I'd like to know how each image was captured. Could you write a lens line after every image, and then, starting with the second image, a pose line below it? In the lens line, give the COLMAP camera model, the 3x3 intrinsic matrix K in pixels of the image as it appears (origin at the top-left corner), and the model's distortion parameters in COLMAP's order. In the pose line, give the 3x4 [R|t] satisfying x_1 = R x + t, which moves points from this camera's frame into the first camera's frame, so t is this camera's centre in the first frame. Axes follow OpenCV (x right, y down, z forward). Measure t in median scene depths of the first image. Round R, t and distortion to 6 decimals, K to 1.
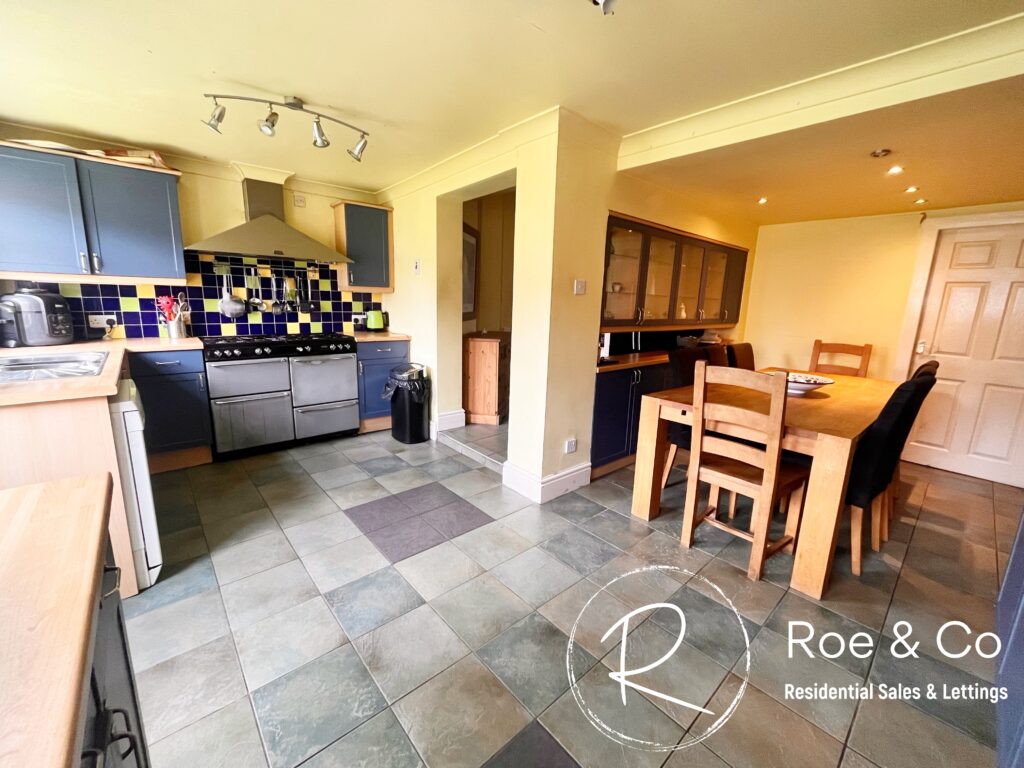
lens RADIAL K [[415.5, 0, 511.1], [0, 415.5, 379.3], [0, 0, 1]] dist [-0.003881, 0.000470]
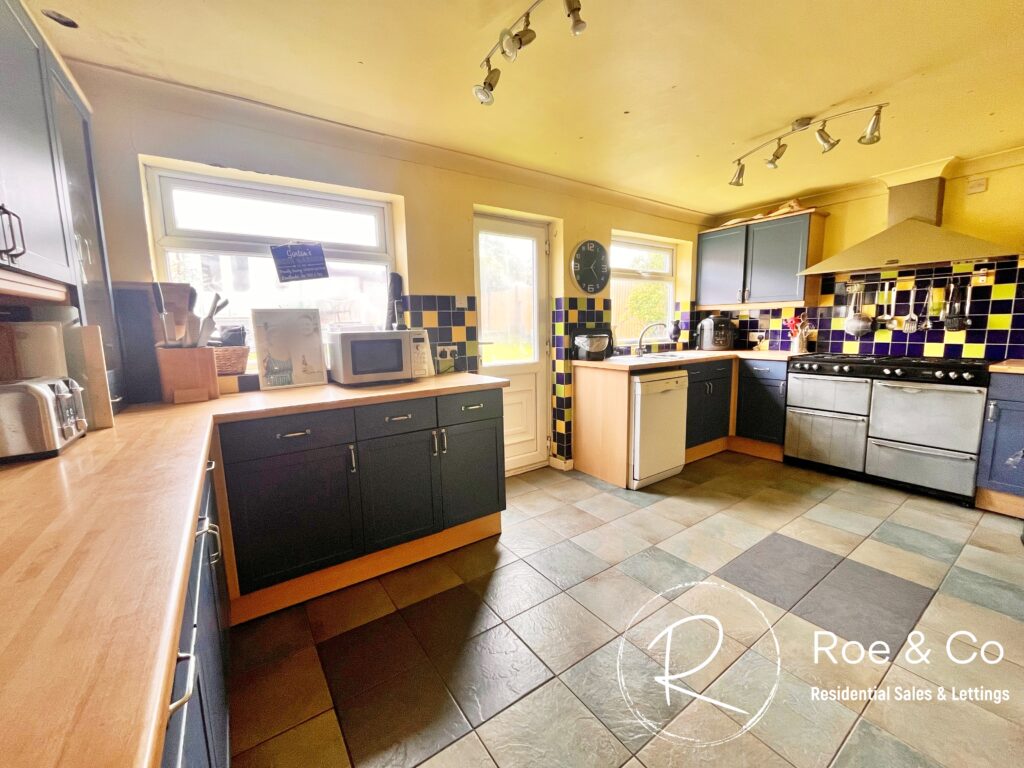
lens RADIAL K [[415.5, 0, 511.0], [0, 415.5, 381.0], [0, 0, 1]] dist [-0.003881, 0.000470]
pose [[-0.119620, 0.106758, -0.987063, 0.432618], [-0.172871, 0.976775, 0.126595, -0.028186], [0.977654, 0.185777, -0.098387, 0.336238]]
